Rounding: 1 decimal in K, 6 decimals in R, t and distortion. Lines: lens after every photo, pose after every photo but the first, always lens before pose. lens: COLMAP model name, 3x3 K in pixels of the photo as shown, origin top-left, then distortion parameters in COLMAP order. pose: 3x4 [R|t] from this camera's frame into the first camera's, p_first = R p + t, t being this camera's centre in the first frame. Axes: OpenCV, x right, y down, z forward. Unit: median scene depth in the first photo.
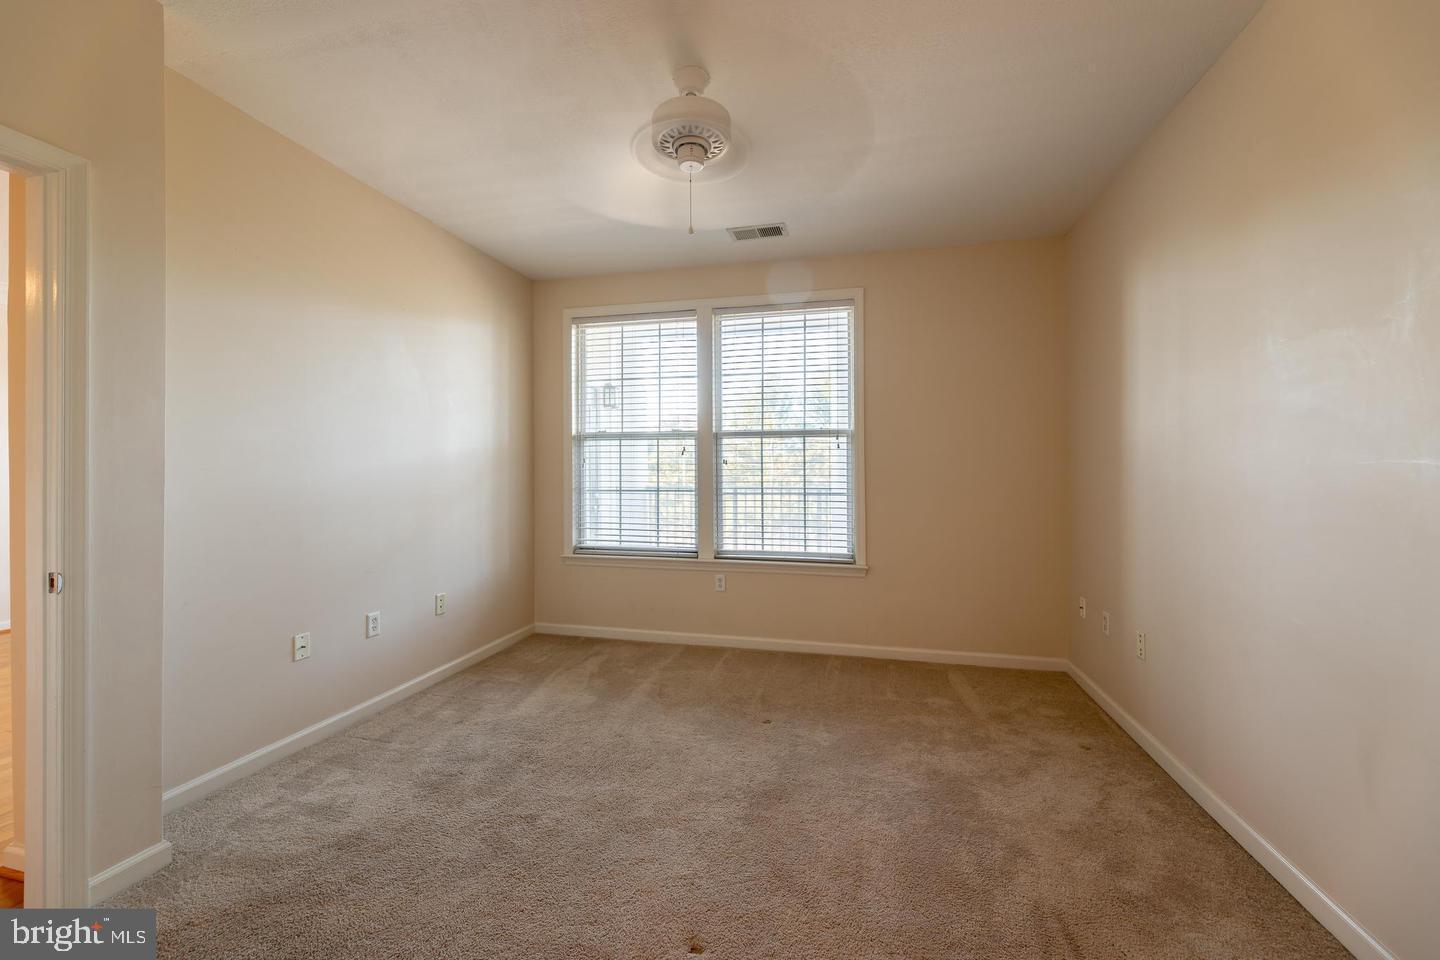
lens RADIAL K [[566.4, 0, 708.4], [0, 566.4, 465.4], [0, 0, 1]] dist [-0.001788, -0.000045]
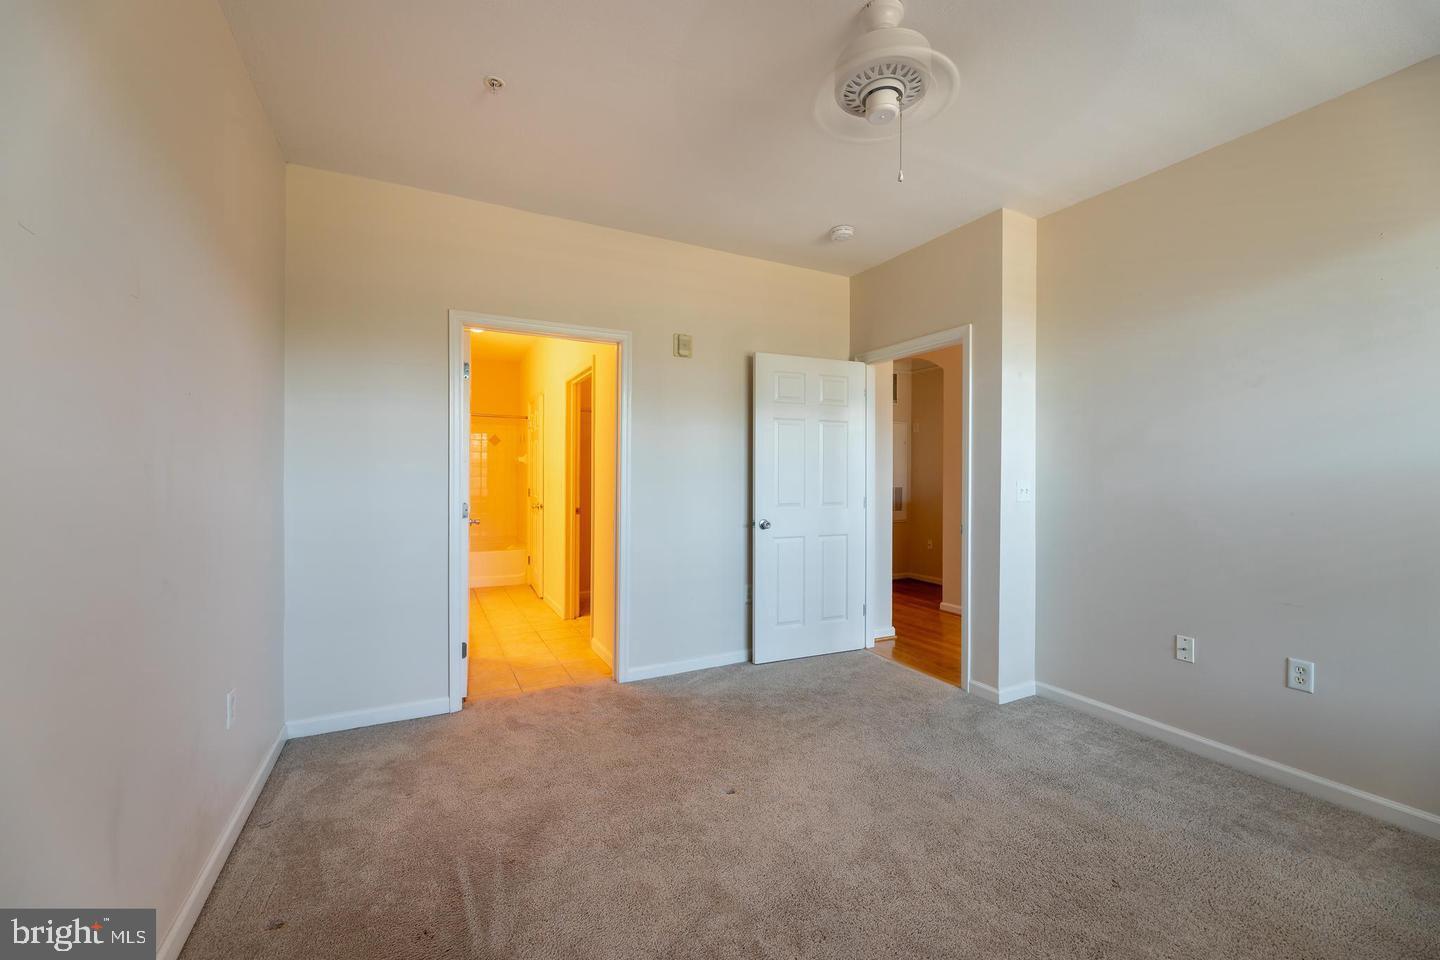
lens RADIAL K [[600.0, 0, 716.2], [0, 600.0, 479.8], [0, 0, 1]] dist [0.001841, -0.000299]
pose [[-0.751915, -0.000222, -0.659260, 0.805013], [0.001384, 0.999997, -0.001915, 0.024746], [0.659258, -0.002352, -0.751913, 1.635135]]
